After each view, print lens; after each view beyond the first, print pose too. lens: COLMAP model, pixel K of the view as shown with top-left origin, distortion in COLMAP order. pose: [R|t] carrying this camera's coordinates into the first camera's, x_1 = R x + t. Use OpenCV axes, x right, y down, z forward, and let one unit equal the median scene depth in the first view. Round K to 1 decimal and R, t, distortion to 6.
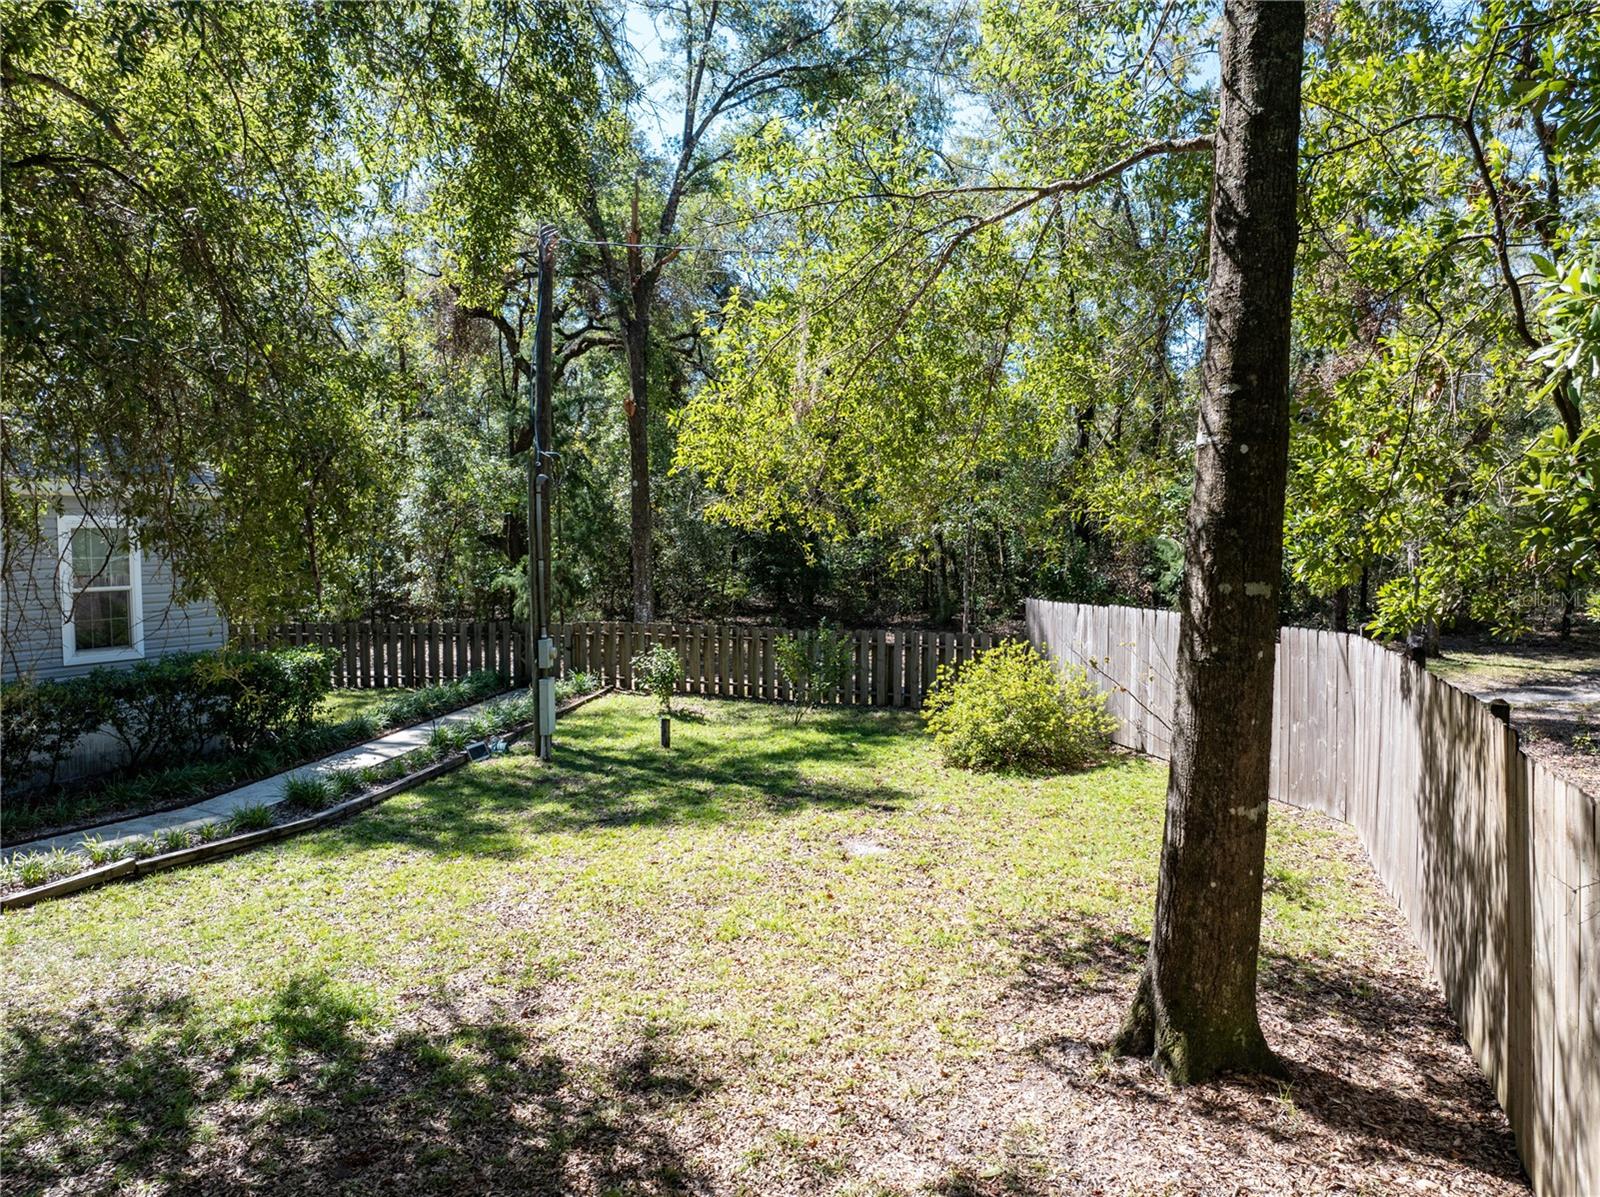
lens RADIAL K [[1137.2, 0, 802.1], [0, 1137.2, 596.2], [0, 0, 1]] dist [-0.065184, 0.040212]
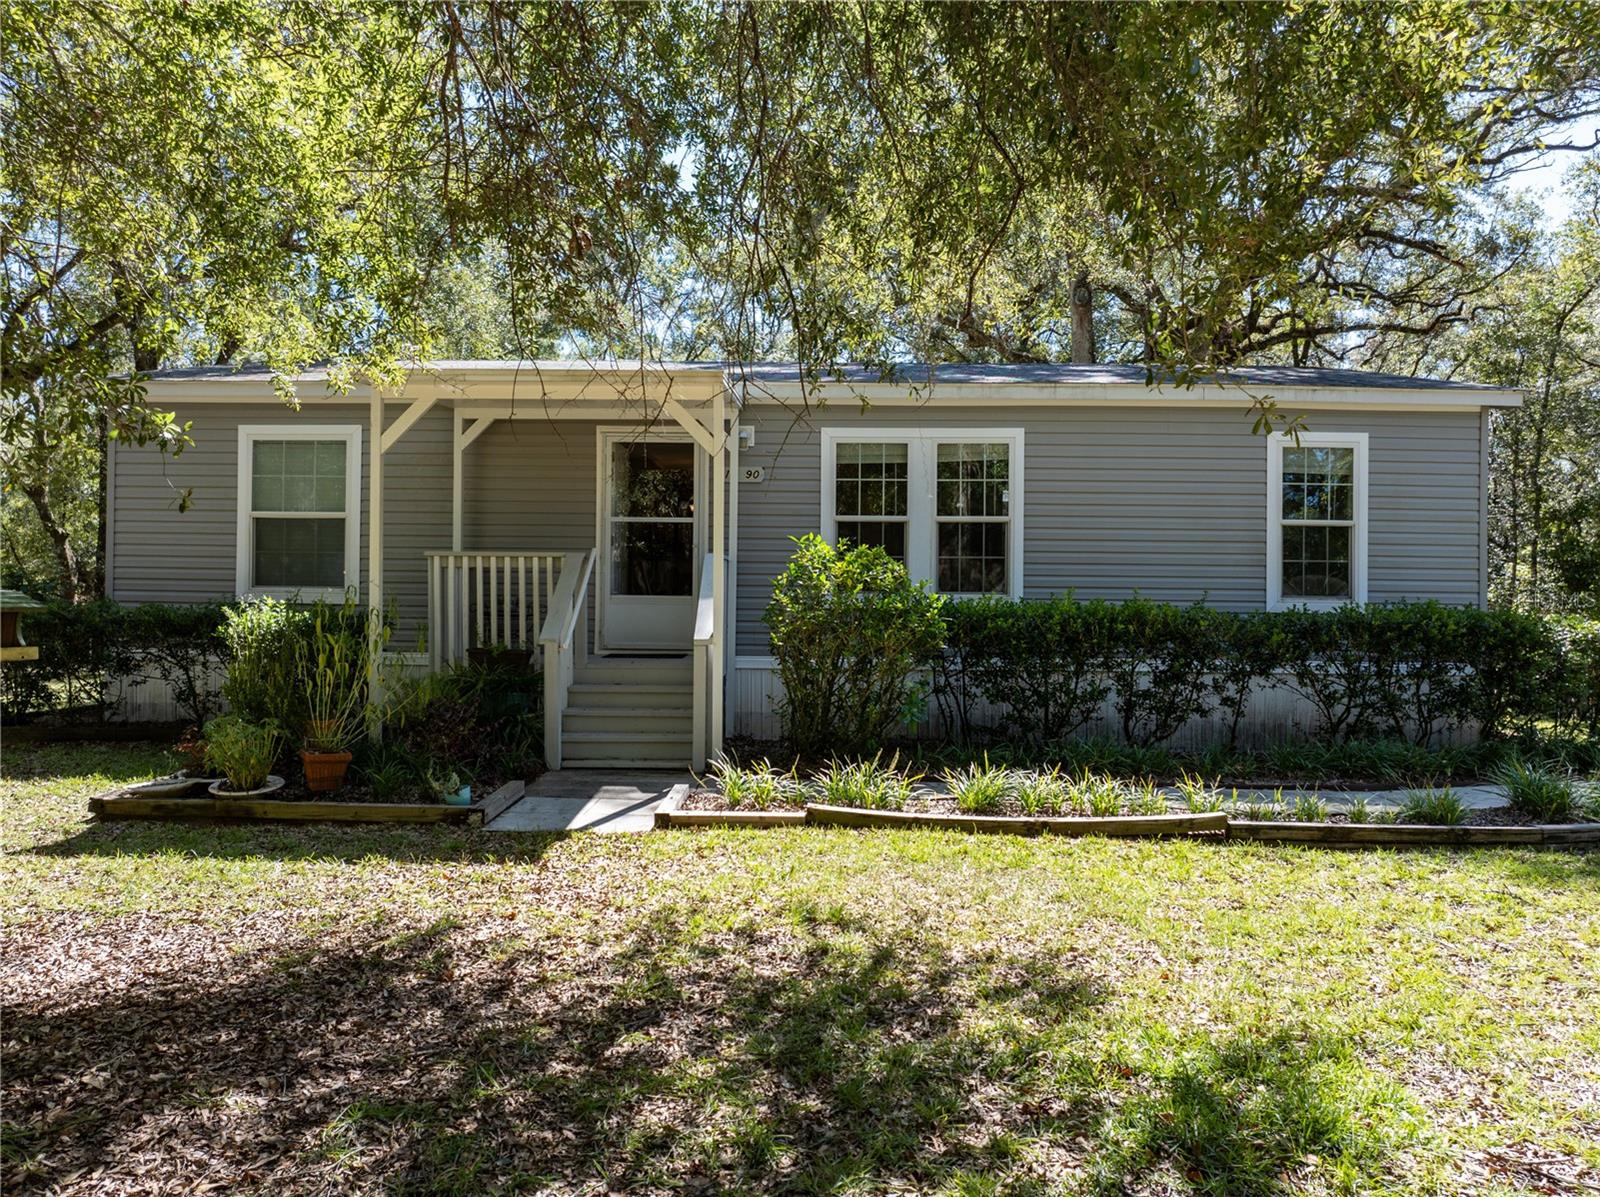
lens RADIAL K [[1137.2, 0, 740.6], [0, 1137.2, 646.6], [0, 0, 1]] dist [-0.065184, 0.040212]
pose [[0.413334, 0.047740, -0.909327, -0.122709], [-0.061047, 0.997831, 0.024637, 0.185042], [0.908531, 0.045328, 0.415352, 0.595242]]
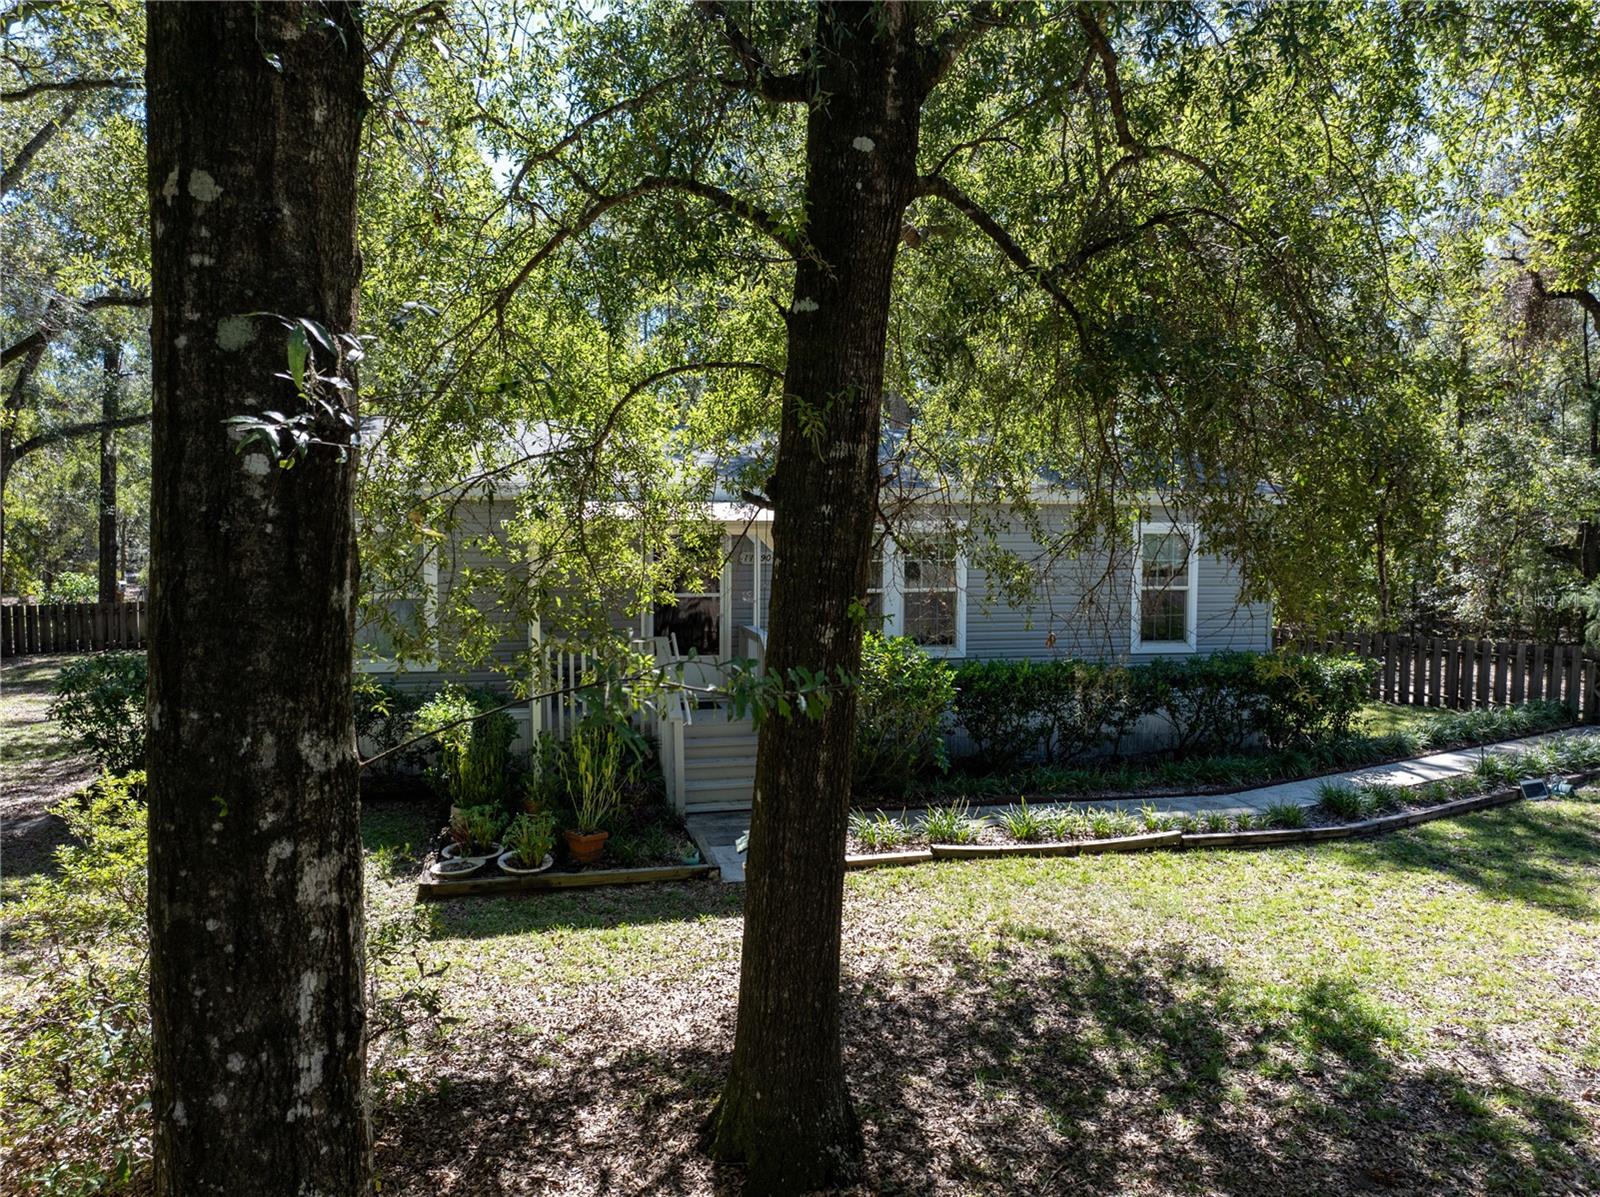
lens RADIAL K [[1137.2, 0, 796.8], [0, 1137.2, 598.8], [0, 0, 1]] dist [-0.065184, 0.040212]
pose [[0.646833, 0.050418, -0.760963, -0.008718], [-0.053660, 0.998348, 0.020535, 0.002029], [0.760742, 0.027551, 0.648470, -0.031551]]
